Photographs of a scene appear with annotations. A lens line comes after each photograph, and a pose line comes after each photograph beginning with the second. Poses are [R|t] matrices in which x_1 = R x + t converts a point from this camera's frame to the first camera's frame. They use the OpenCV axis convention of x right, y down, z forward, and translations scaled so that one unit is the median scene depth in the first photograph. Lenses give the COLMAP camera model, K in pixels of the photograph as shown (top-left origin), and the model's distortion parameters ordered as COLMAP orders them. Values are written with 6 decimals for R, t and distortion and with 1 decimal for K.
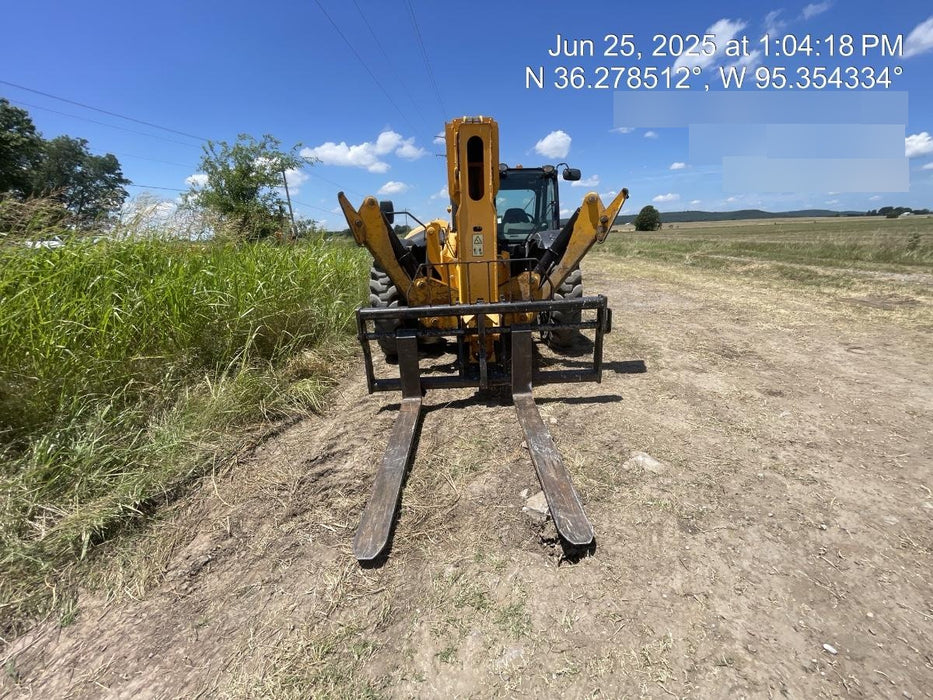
lens RADIAL K [[376.4, 0, 466.5], [0, 376.4, 350.0], [0, 0, 1]] dist [-0.001082, -0.000104]
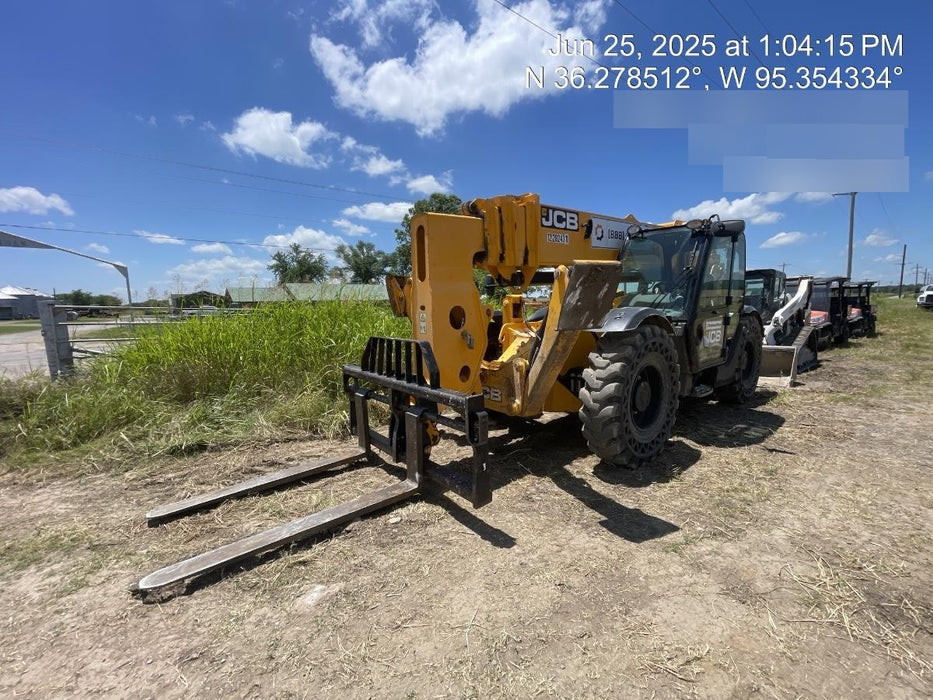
lens RADIAL K [[376.4, 0, 466.5], [0, 376.4, 350.0], [0, 0, 1]] dist [-0.001082, -0.000104]
pose [[0.638319, 0.117584, -0.760738, 0.647943], [-0.228798, 0.972582, -0.041652, -0.137395], [0.734983, 0.200643, 0.647721, 0.313191]]
